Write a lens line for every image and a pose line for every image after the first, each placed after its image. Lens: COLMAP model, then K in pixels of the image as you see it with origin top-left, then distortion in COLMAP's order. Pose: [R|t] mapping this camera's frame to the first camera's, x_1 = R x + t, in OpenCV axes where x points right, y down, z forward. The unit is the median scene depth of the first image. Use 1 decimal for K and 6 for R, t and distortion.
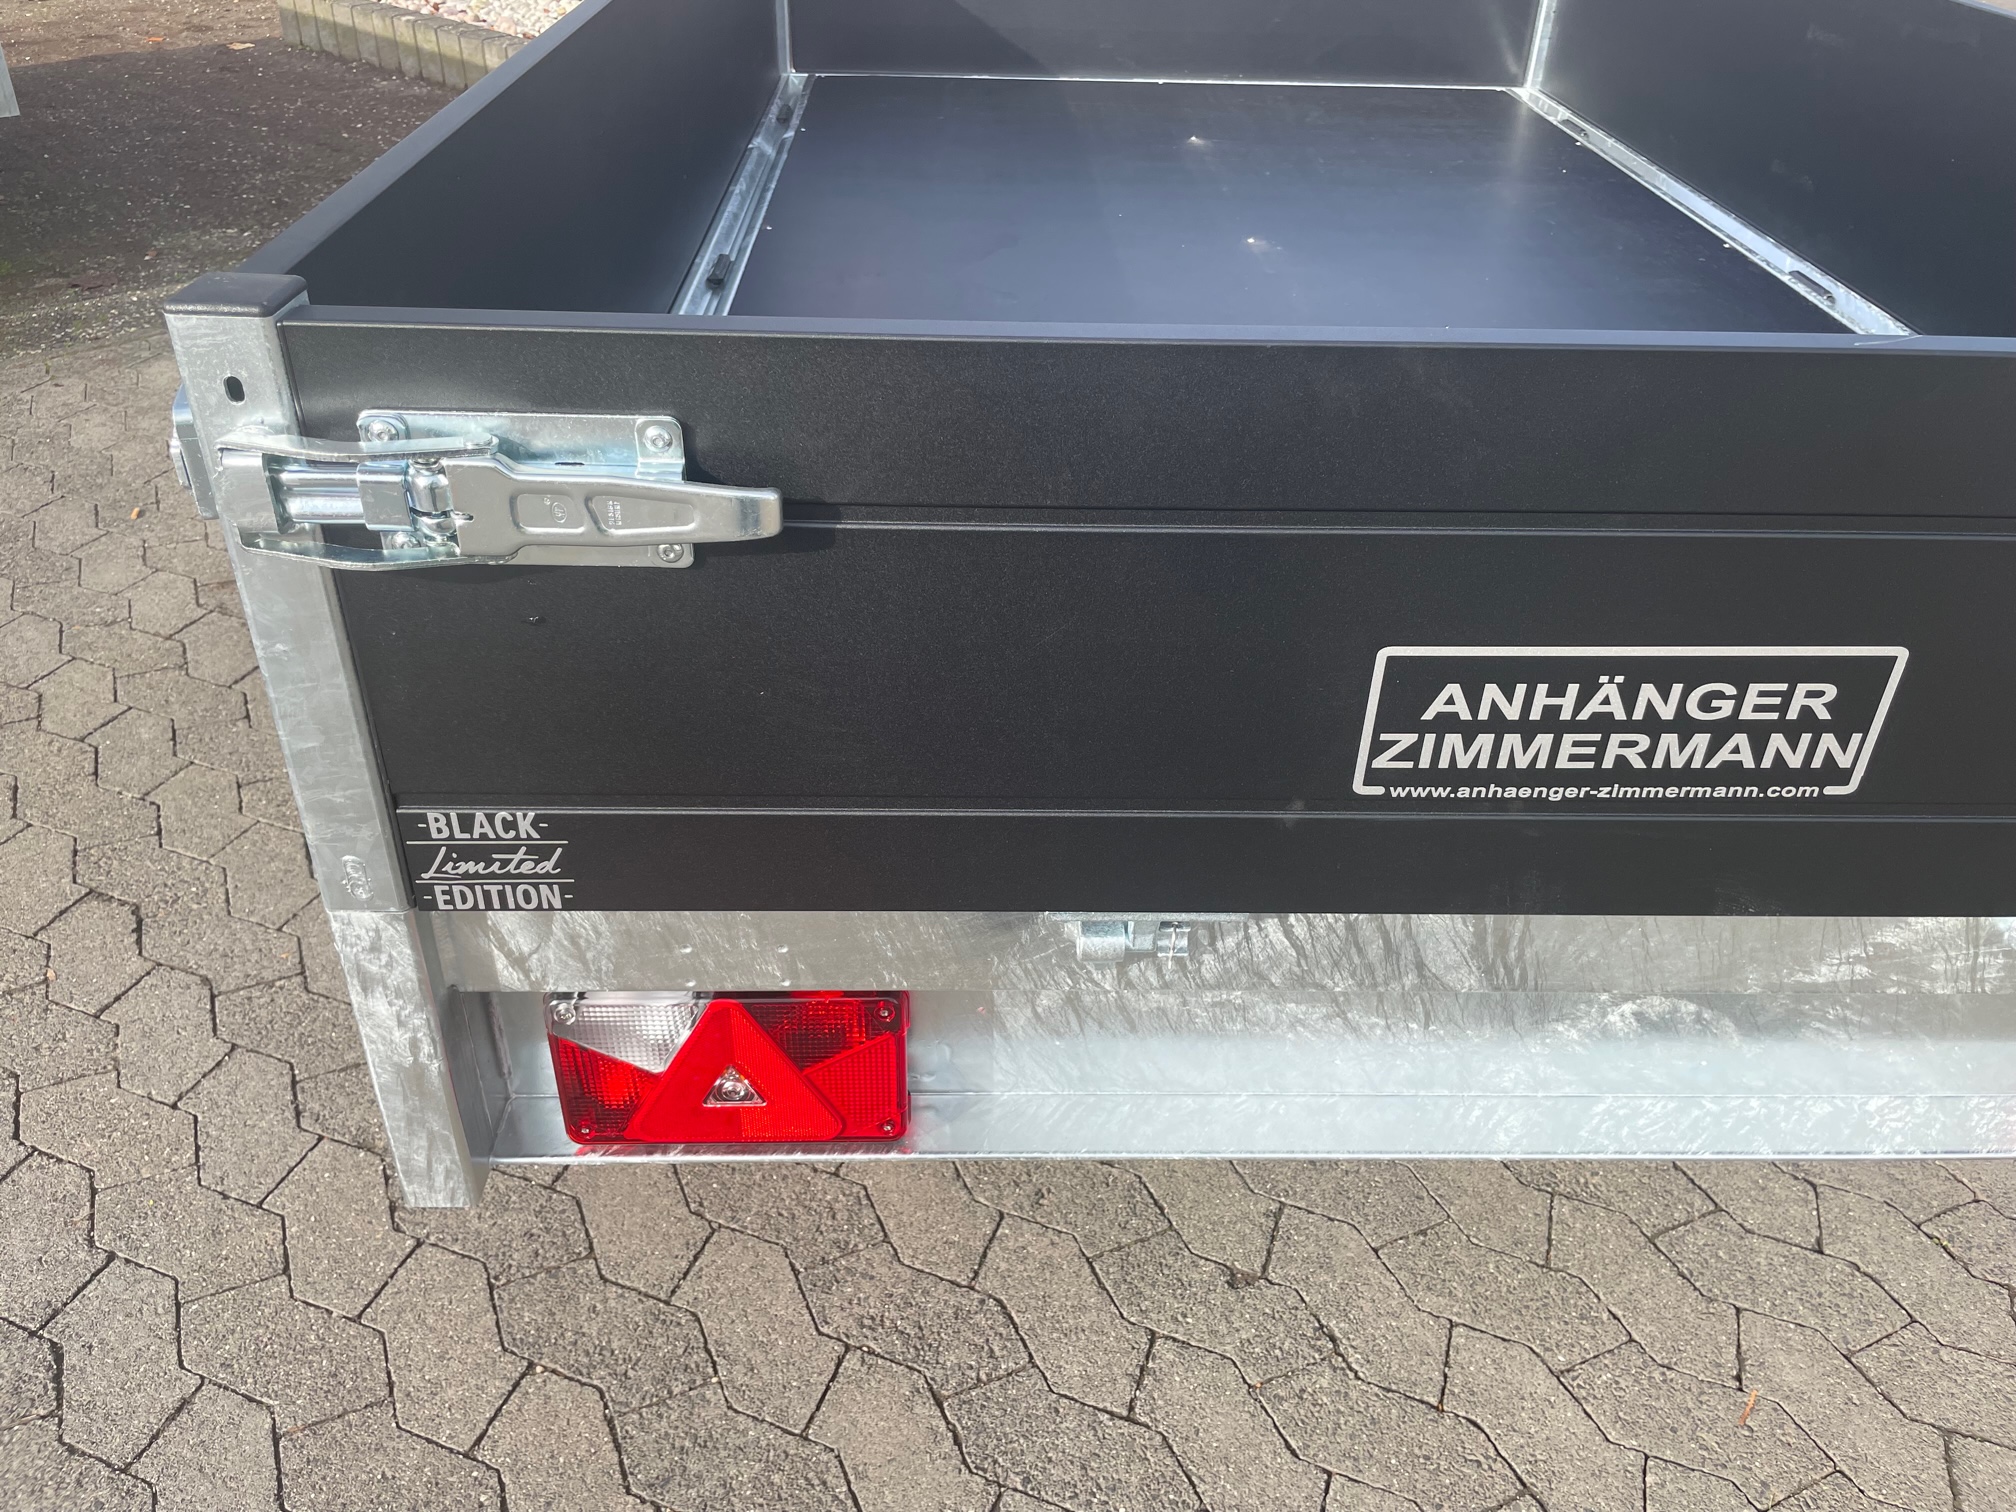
lens RADIAL K [[1532.9, 0, 996.8], [0, 1532.9, 766.9], [0, 0, 1]] dist [0.077941, -0.082618]
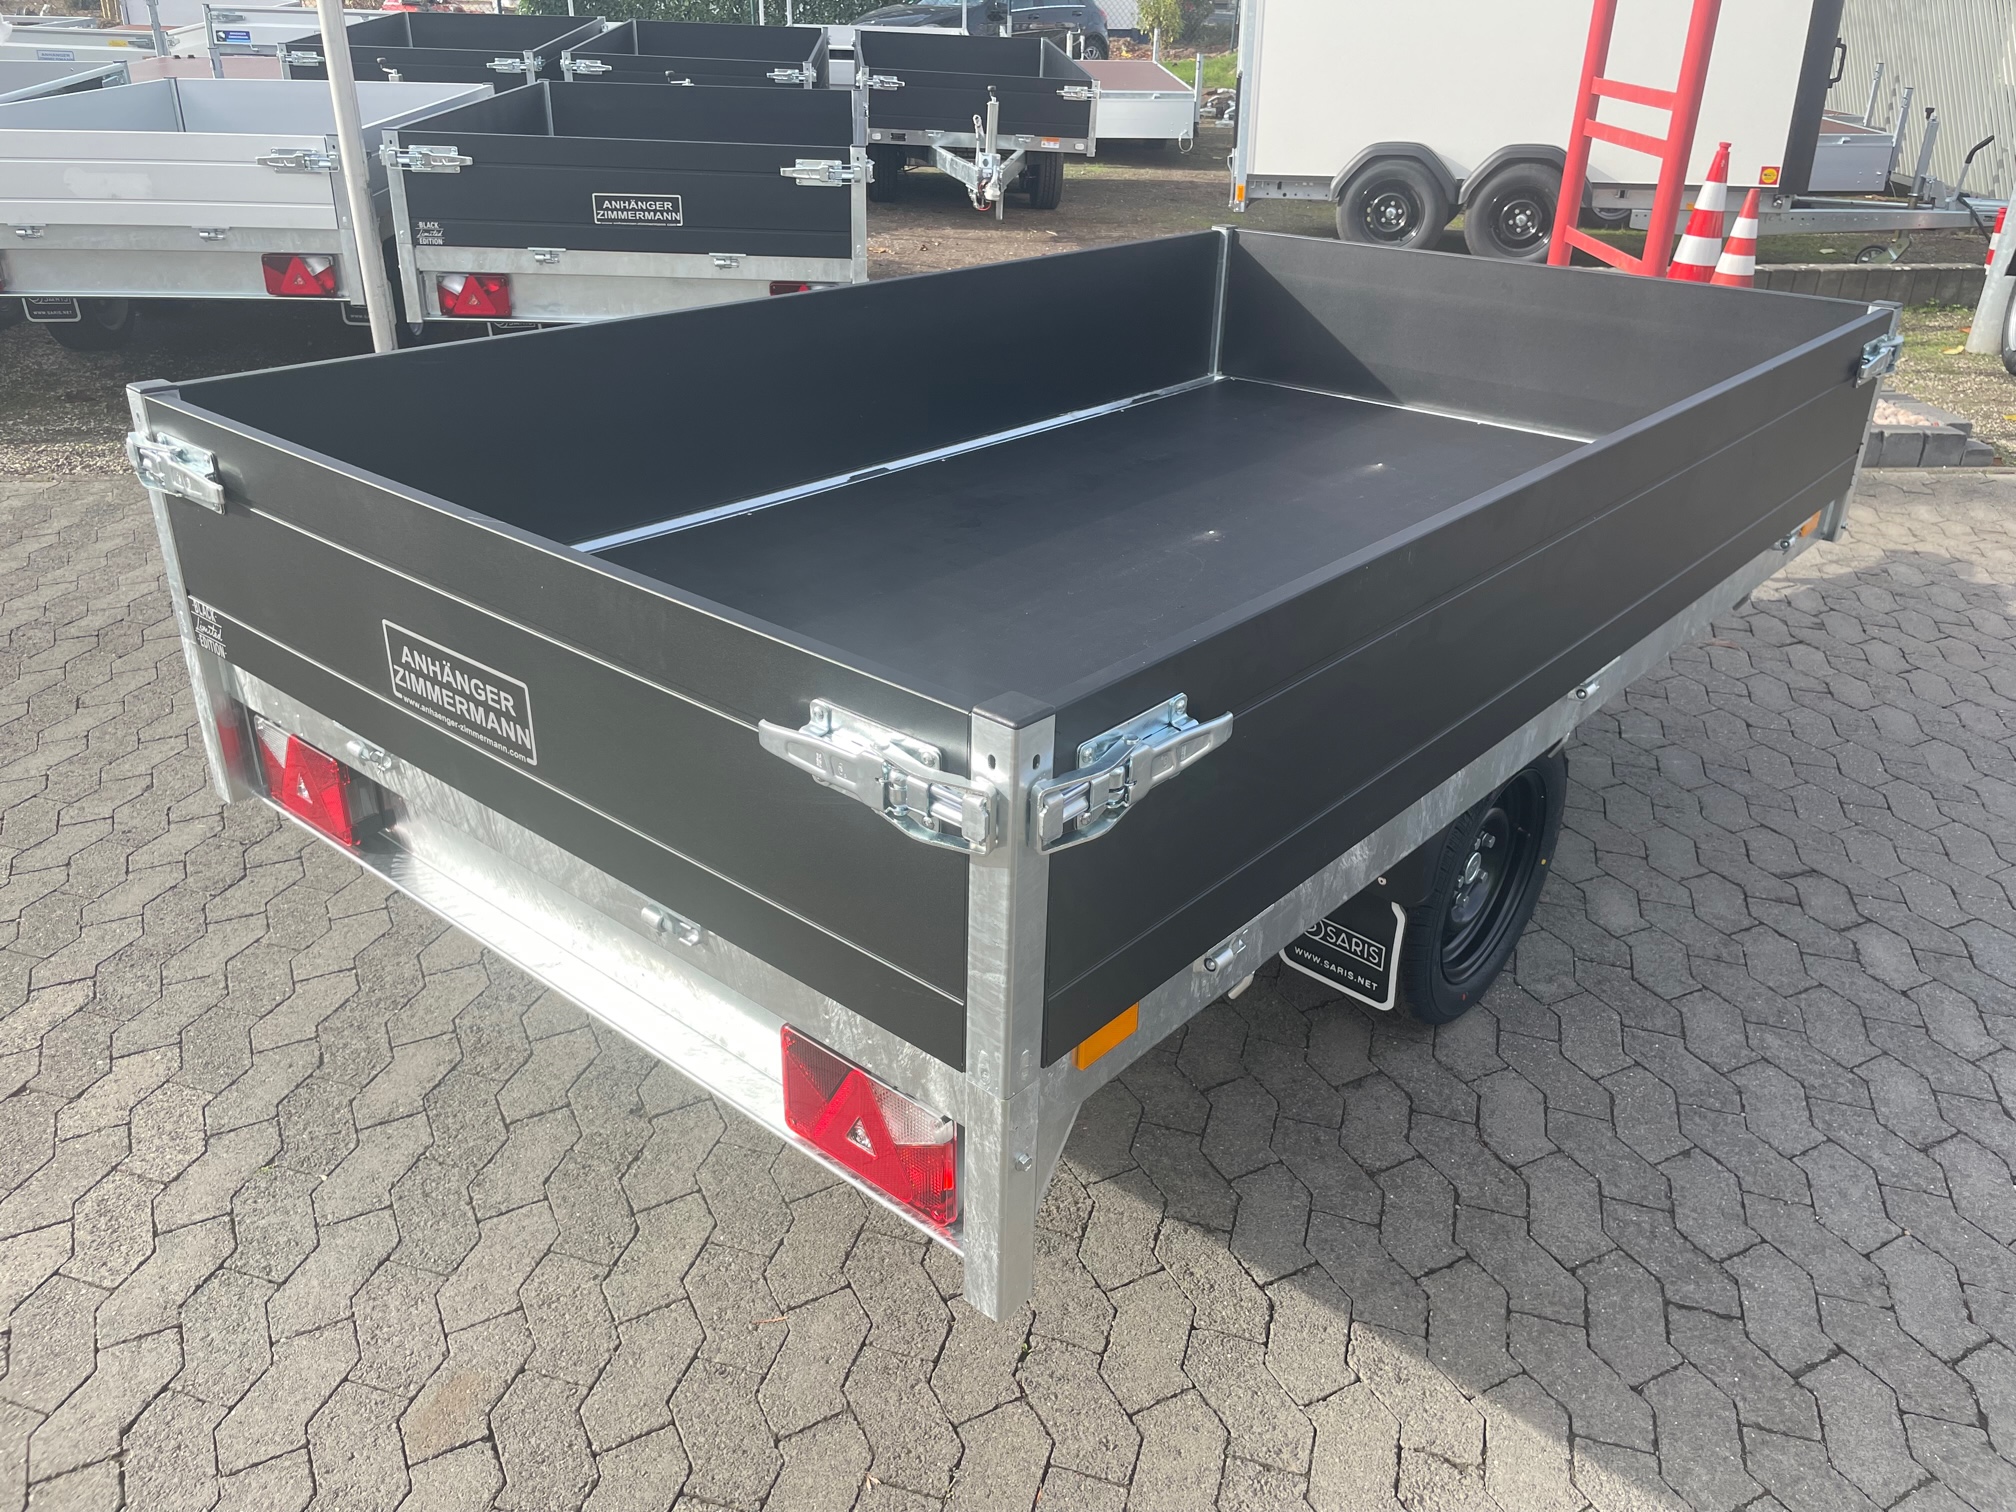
lens RADIAL K [[1532.9, 0, 996.8], [0, 1532.9, 766.9], [0, 0, 1]] dist [0.077941, -0.082618]
pose [[0.733008, 0.288135, -0.616179, 2.196660], [-0.378640, 0.925375, -0.017711, -0.166807], [0.565094, 0.246292, 0.787407, -0.169436]]
